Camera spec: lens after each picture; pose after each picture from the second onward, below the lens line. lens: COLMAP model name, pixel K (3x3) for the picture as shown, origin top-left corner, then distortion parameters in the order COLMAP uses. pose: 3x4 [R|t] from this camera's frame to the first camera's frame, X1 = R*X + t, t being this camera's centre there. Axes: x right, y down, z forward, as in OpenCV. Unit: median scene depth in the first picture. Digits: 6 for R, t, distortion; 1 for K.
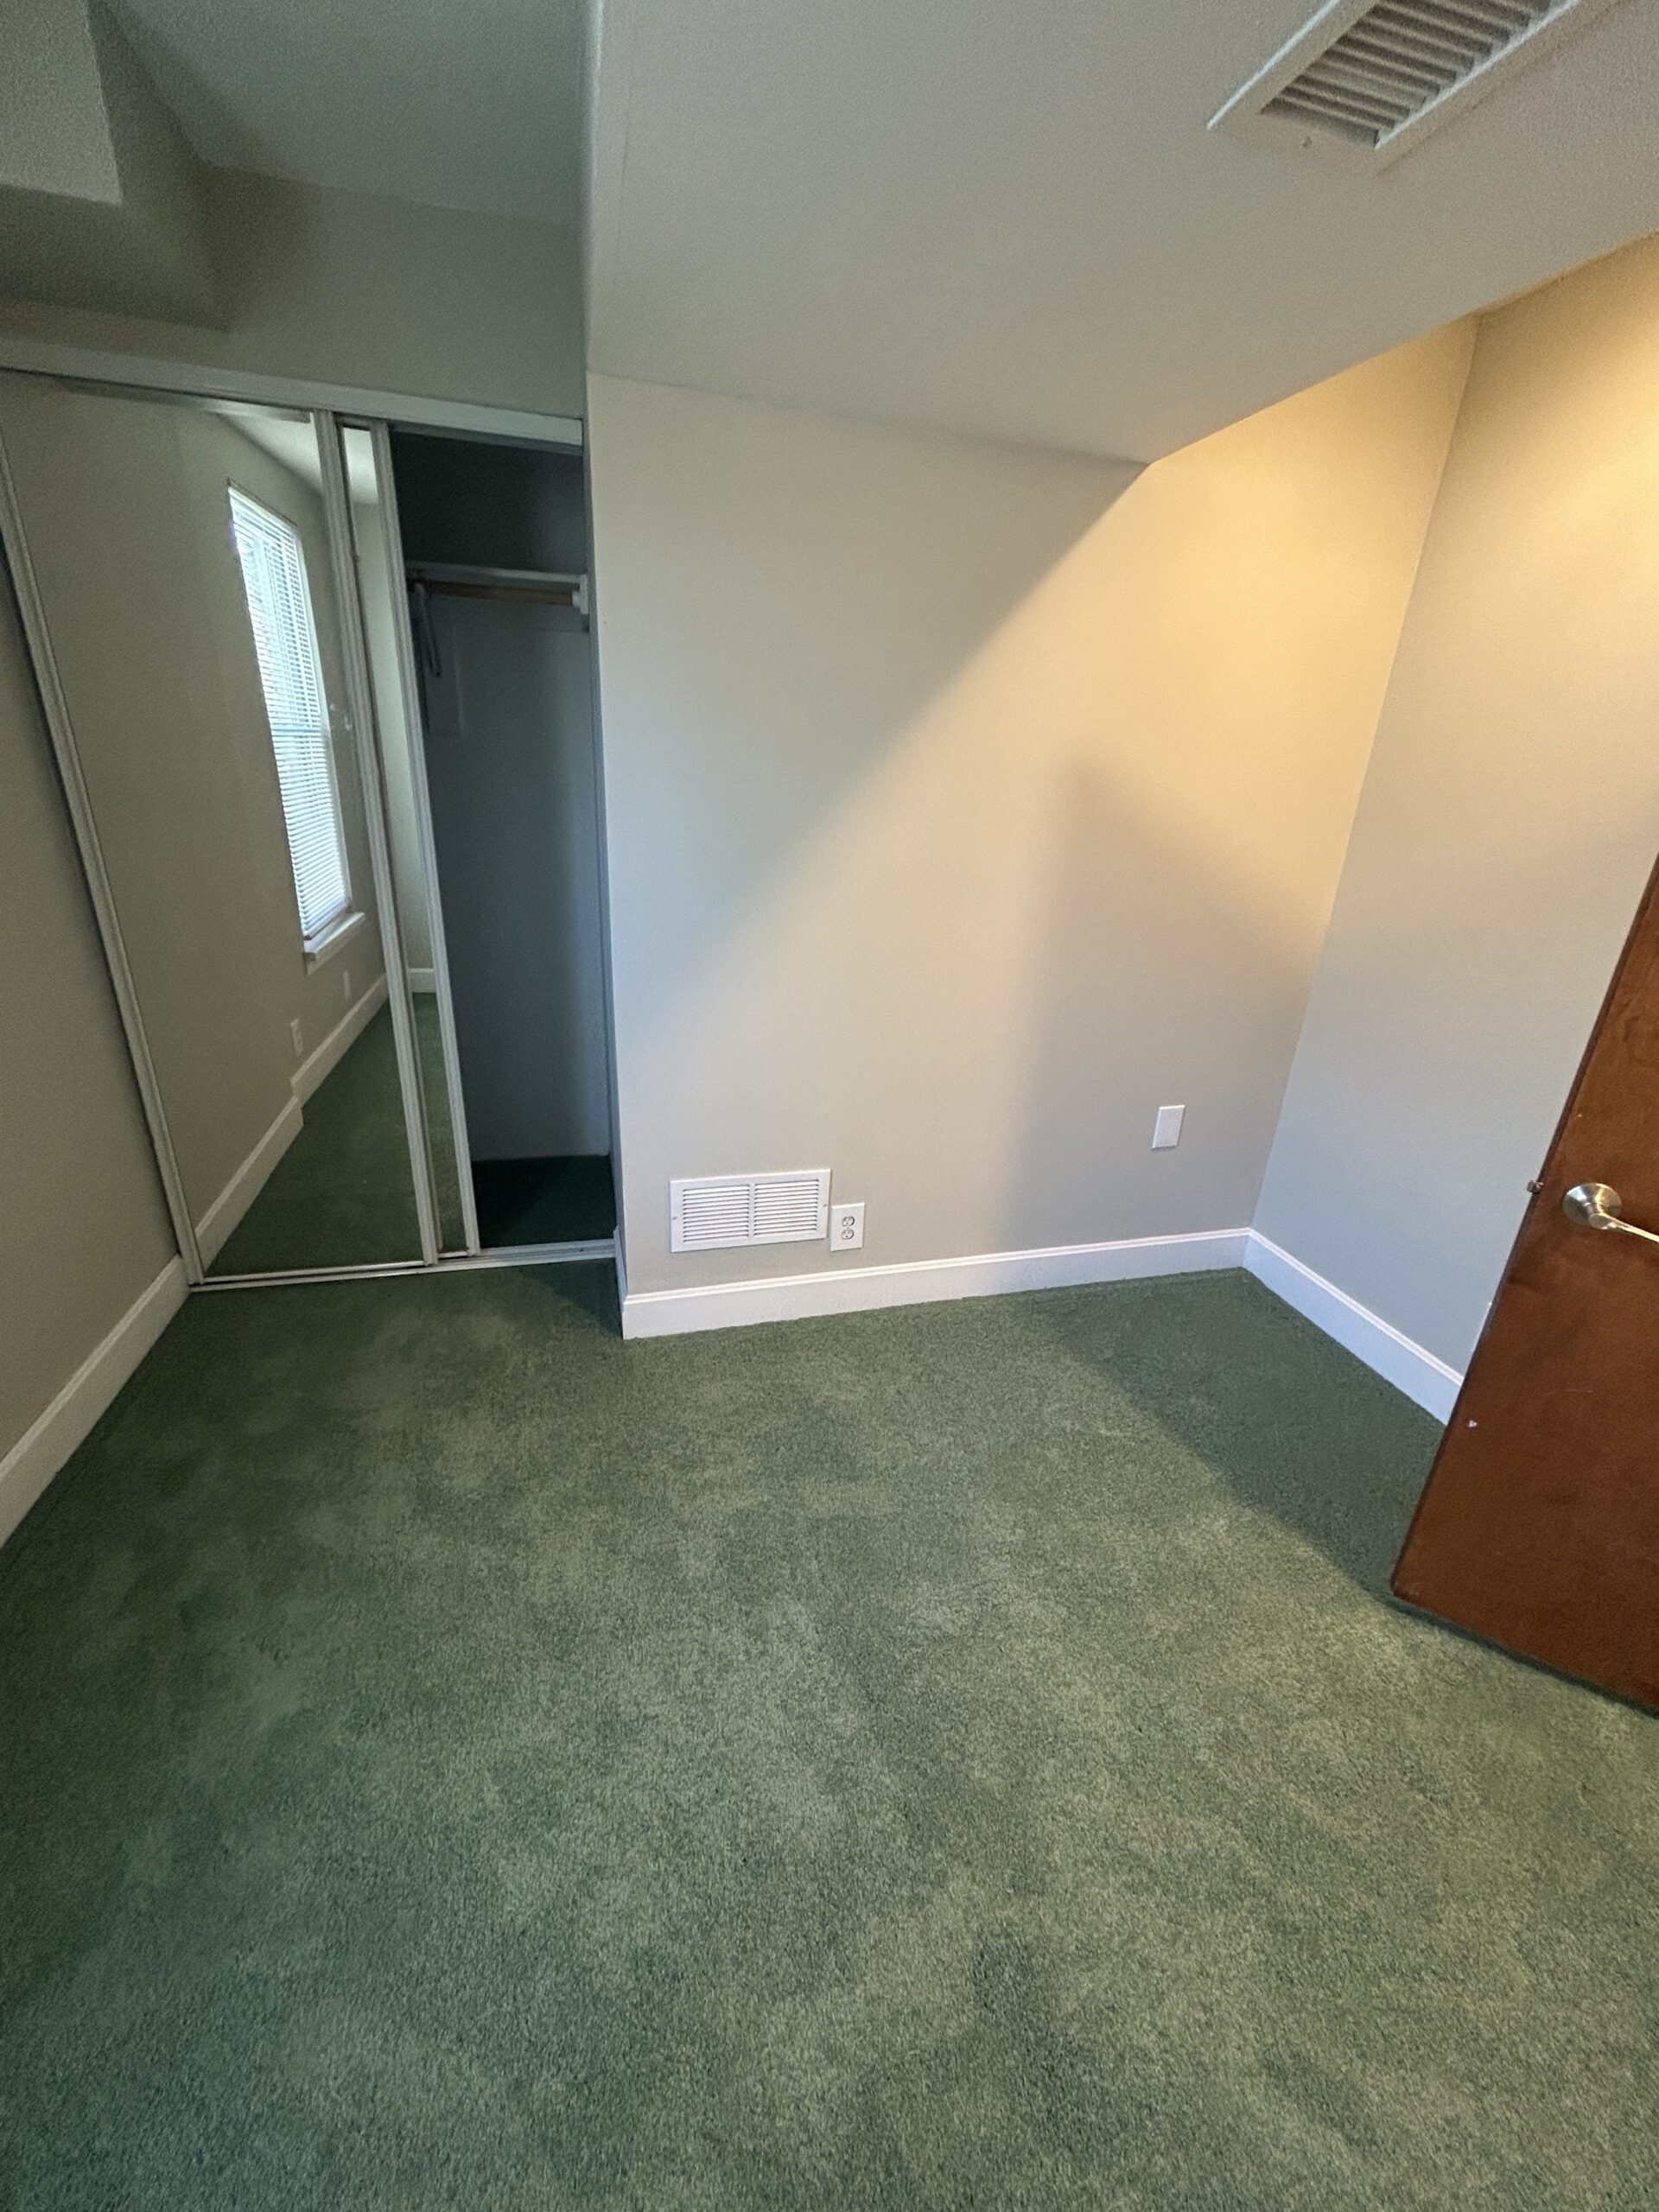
lens RADIAL K [[893.8, 0, 834.6], [0, 893.8, 1098.6], [0, 0, 1]] dist [-0.001566, -0.000419]
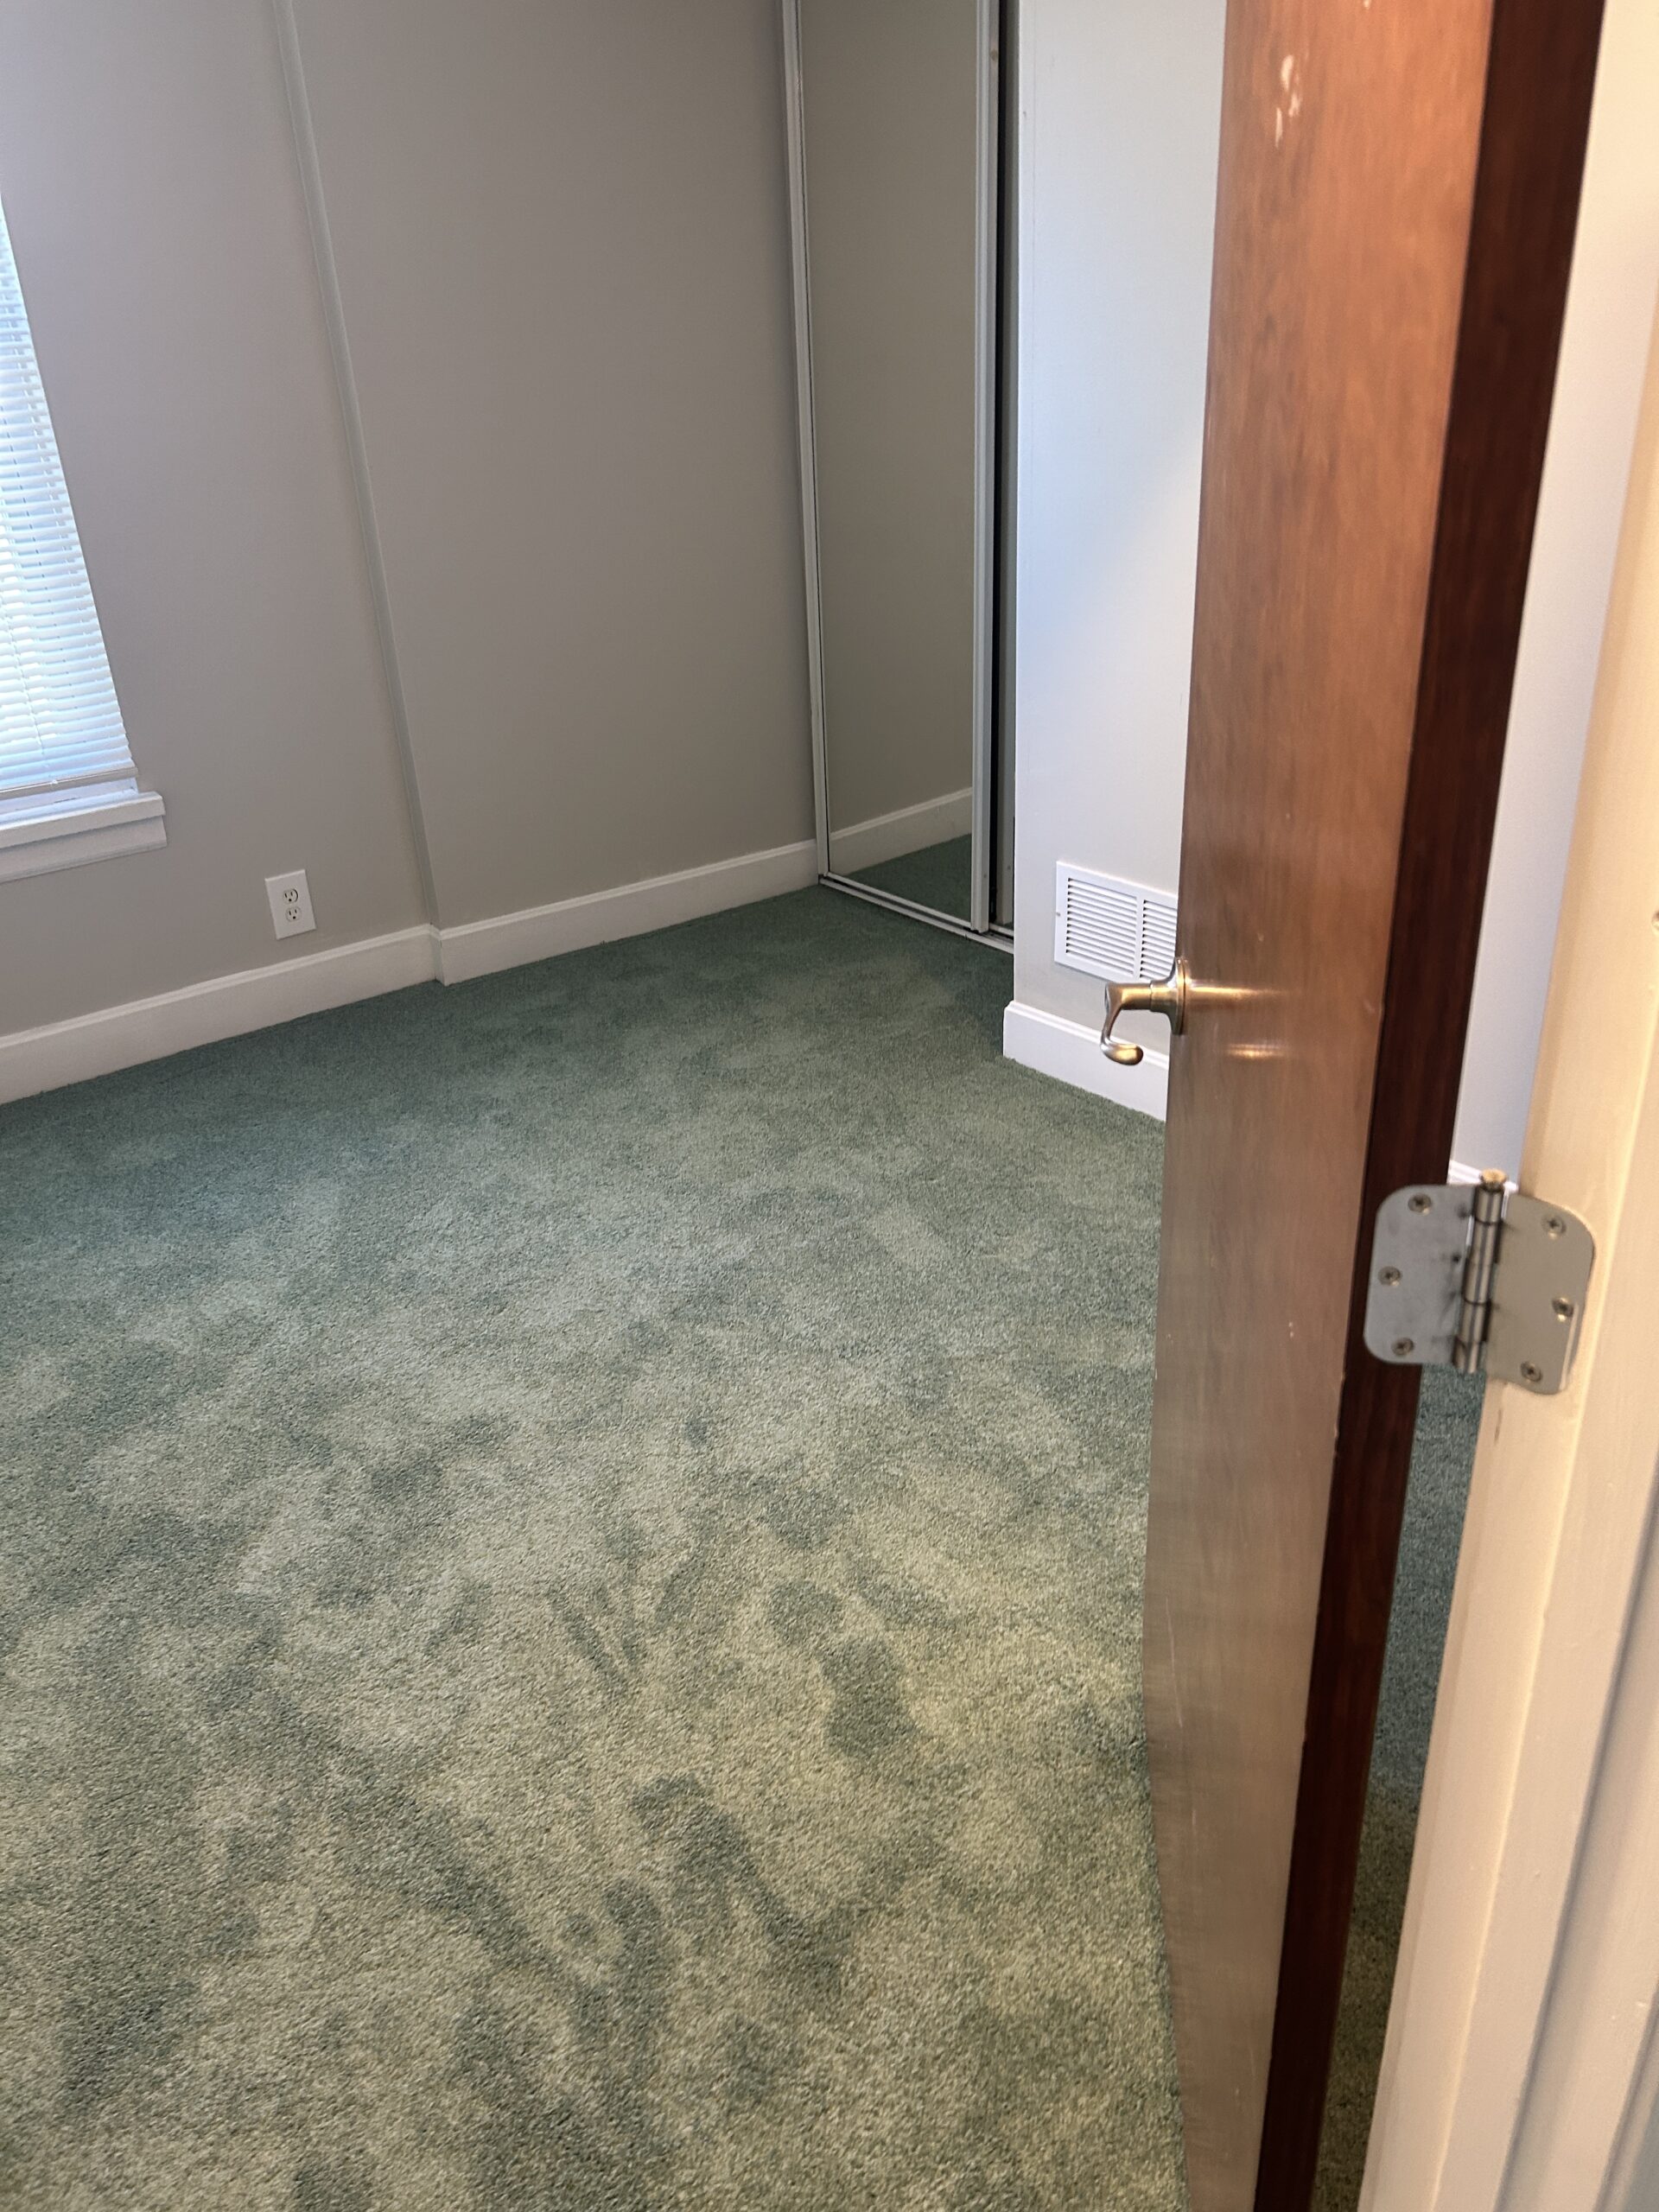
lens RADIAL K [[1652.2, 0, 836.8], [0, 1652.2, 1106.3], [0, 0, 1]] dist [0.000584, -0.020430]
pose [[0.422103, 0.346733, -0.837619, 1.196687], [-0.272351, 0.929785, 0.247639, -0.014992], [0.864670, 0.123598, 0.486898, 0.205161]]
